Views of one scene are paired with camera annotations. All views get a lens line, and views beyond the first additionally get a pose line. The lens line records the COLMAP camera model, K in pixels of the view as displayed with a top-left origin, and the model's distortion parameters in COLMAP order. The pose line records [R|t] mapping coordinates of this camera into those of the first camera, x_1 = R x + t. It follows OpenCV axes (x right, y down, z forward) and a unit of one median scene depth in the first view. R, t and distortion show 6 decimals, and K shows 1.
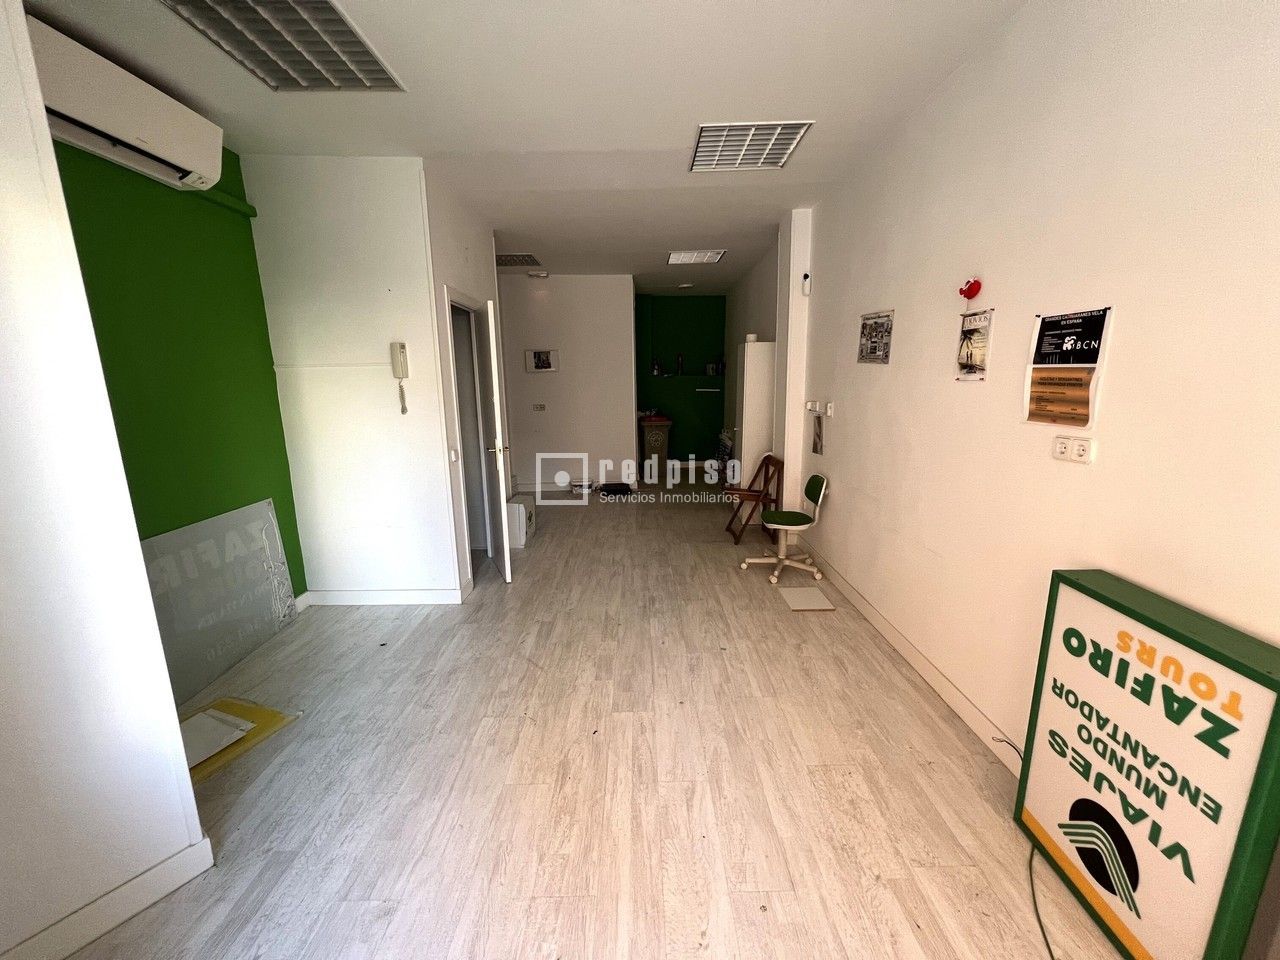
lens RADIAL K [[518.6, 0, 641.2], [0, 518.6, 481.1], [0, 0, 1]] dist [-0.001235, -0.000168]
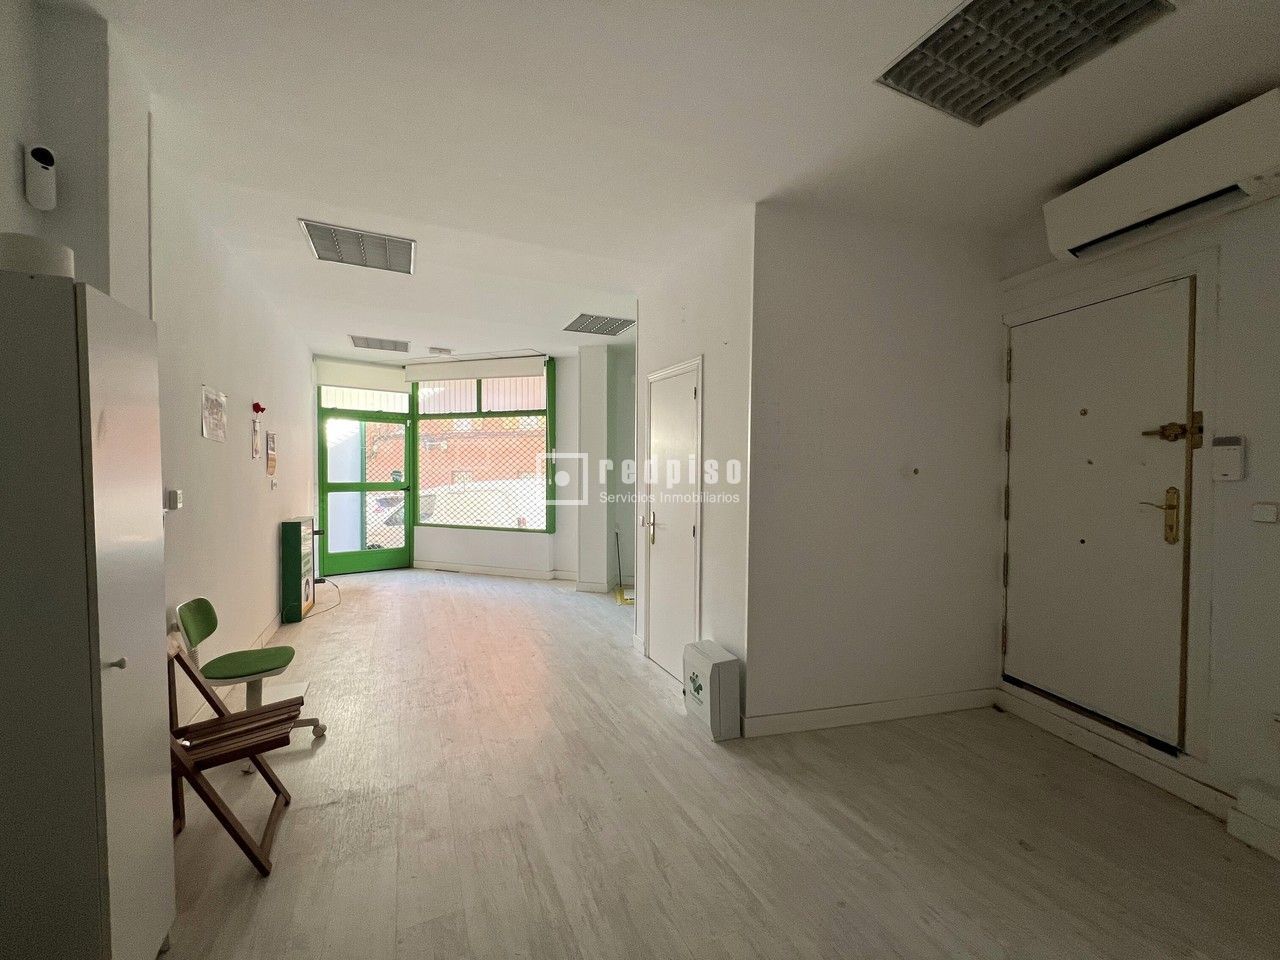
lens RADIAL K [[518.6, 0, 641.2], [0, 518.6, 481.1], [0, 0, 1]] dist [-0.001235, -0.000168]
pose [[-0.911469, 0.017139, -0.411012, 0.055937], [-0.076123, 0.974849, 0.209463, -0.194406], [0.404264, 0.222207, -0.887240, 1.039509]]
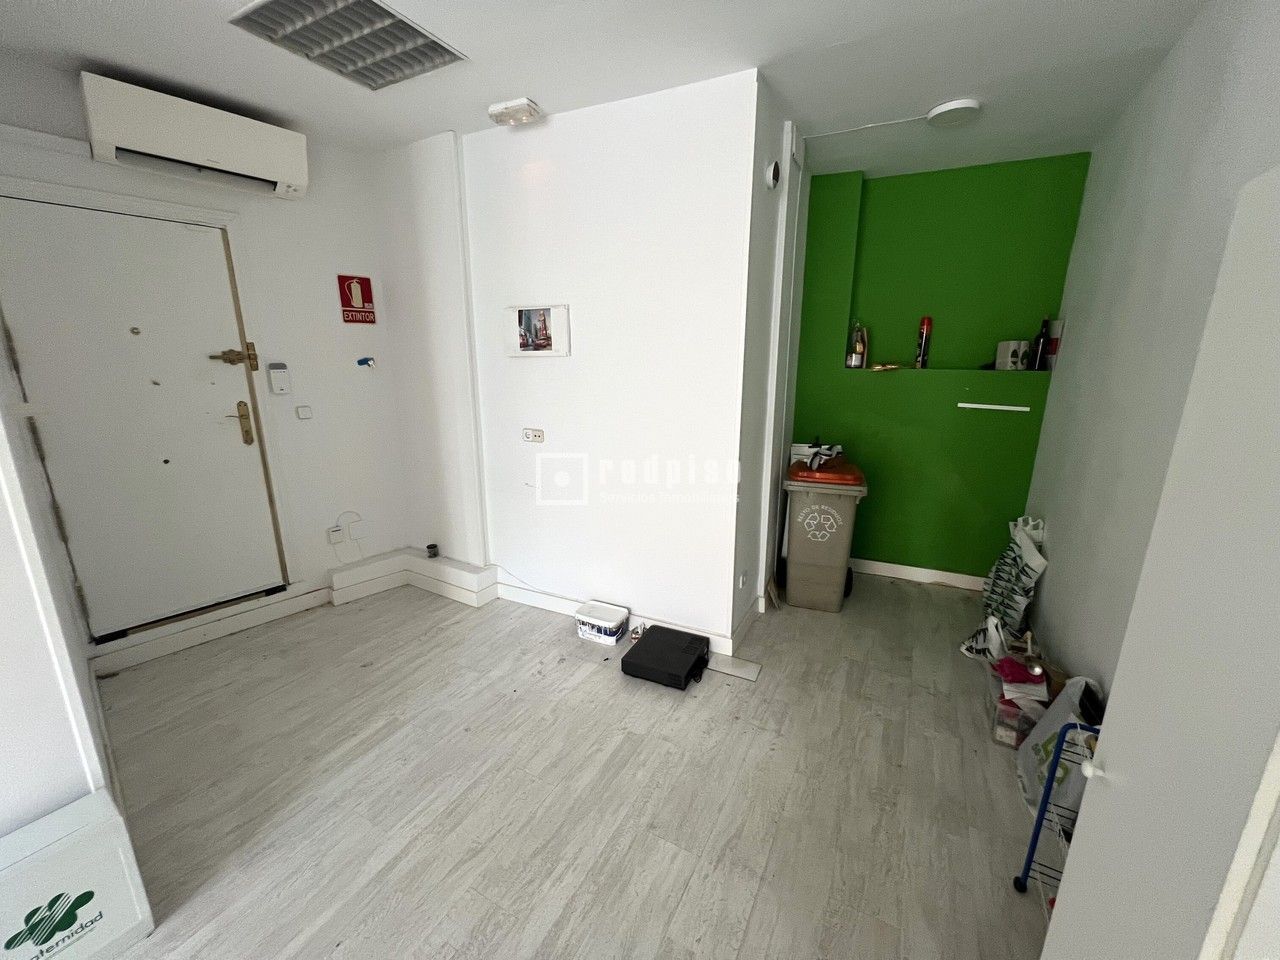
lens RADIAL K [[518.6, 0, 641.2], [0, 518.6, 481.1], [0, 0, 1]] dist [-0.001235, -0.000168]
pose [[0.878824, 0.128432, -0.459535, 0.102792], [-0.109763, 0.991681, 0.067244, -0.146248], [0.464349, -0.008656, 0.885610, 0.655078]]
